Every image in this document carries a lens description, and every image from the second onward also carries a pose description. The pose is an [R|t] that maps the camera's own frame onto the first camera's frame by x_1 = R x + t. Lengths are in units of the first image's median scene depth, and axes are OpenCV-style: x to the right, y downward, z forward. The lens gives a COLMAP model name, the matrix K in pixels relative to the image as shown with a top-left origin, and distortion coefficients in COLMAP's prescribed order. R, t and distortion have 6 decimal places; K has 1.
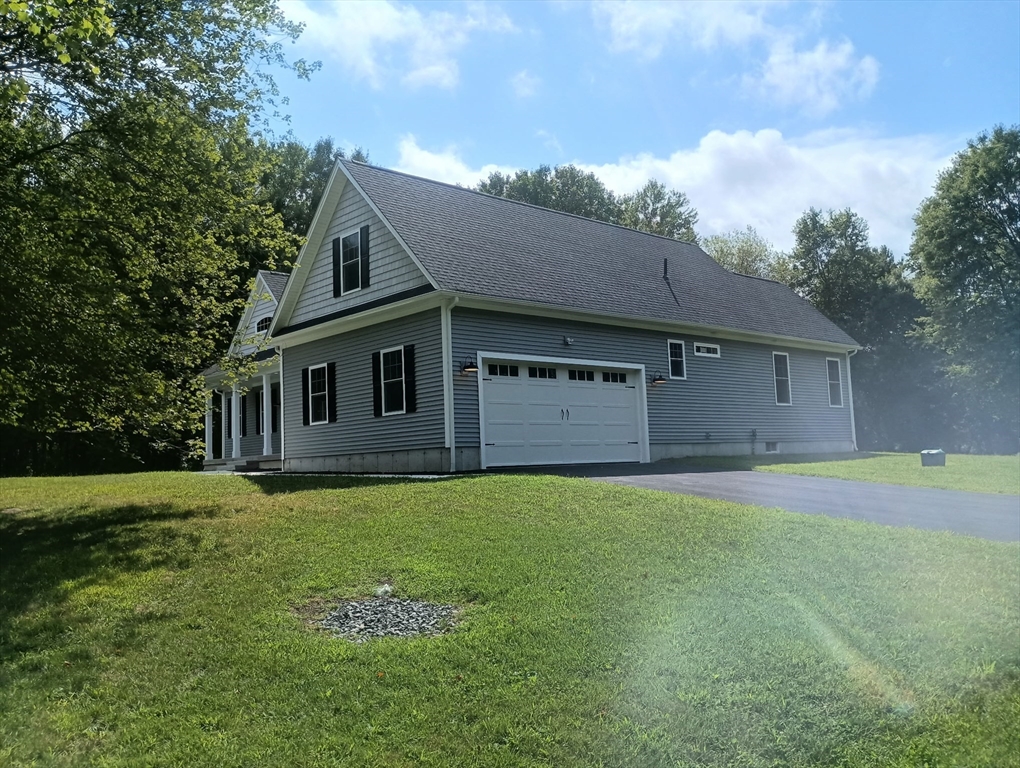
lens RADIAL K [[855.7, 0, 508.5], [0, 855.7, 381.4], [0, 0, 1]] dist [0.018790, -0.034721]
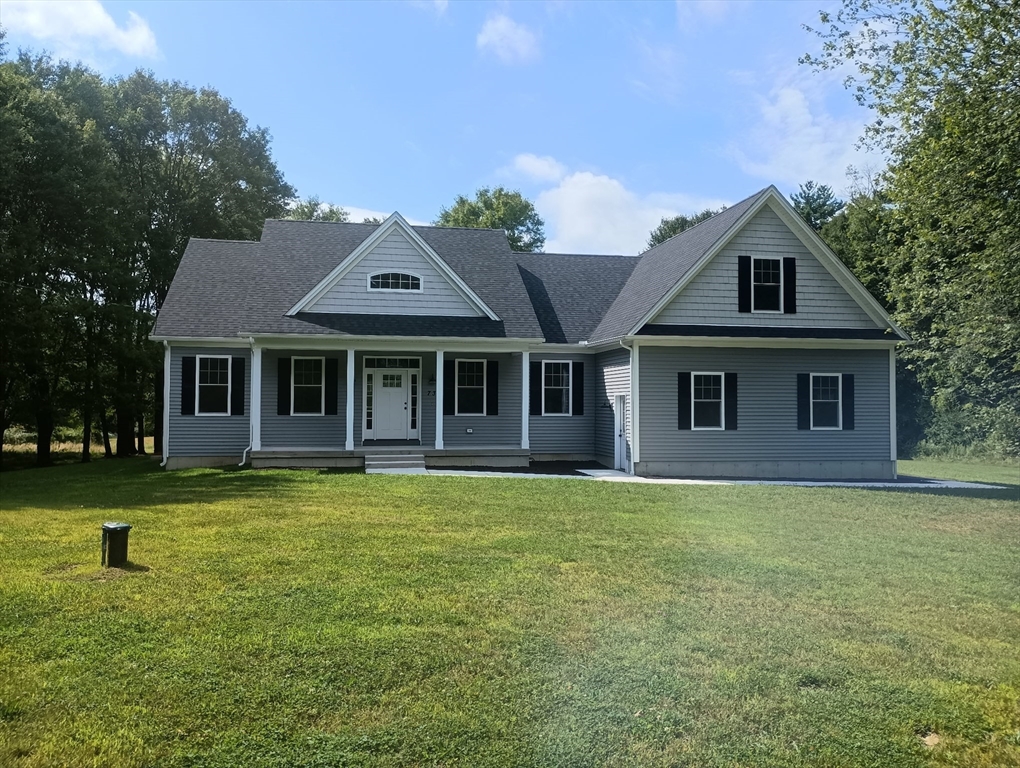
lens RADIAL K [[855.7, 0, 507.8], [0, 855.7, 383.0], [0, 0, 1]] dist [0.018790, -0.034721]
pose [[0.517166, 0.065266, 0.853393, -1.255221], [-0.108163, 0.994078, -0.010477, 0.031436], [-0.849023, -0.086887, 0.521163, 0.691928]]
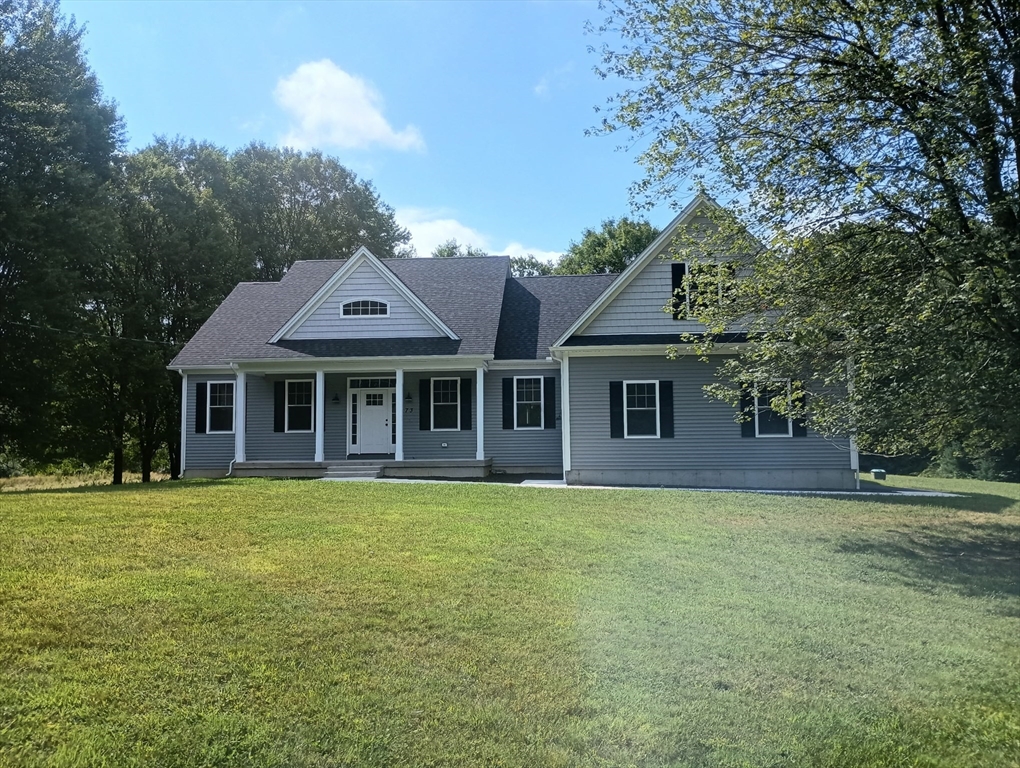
lens RADIAL K [[855.7, 0, 510.1], [0, 855.7, 383.1], [0, 0, 1]] dist [0.018790, -0.034721]
pose [[0.721552, 0.081868, 0.687503, -1.073004], [-0.086556, 0.995861, -0.027745, 0.026751], [-0.686928, -0.039488, 0.725652, 0.377312]]
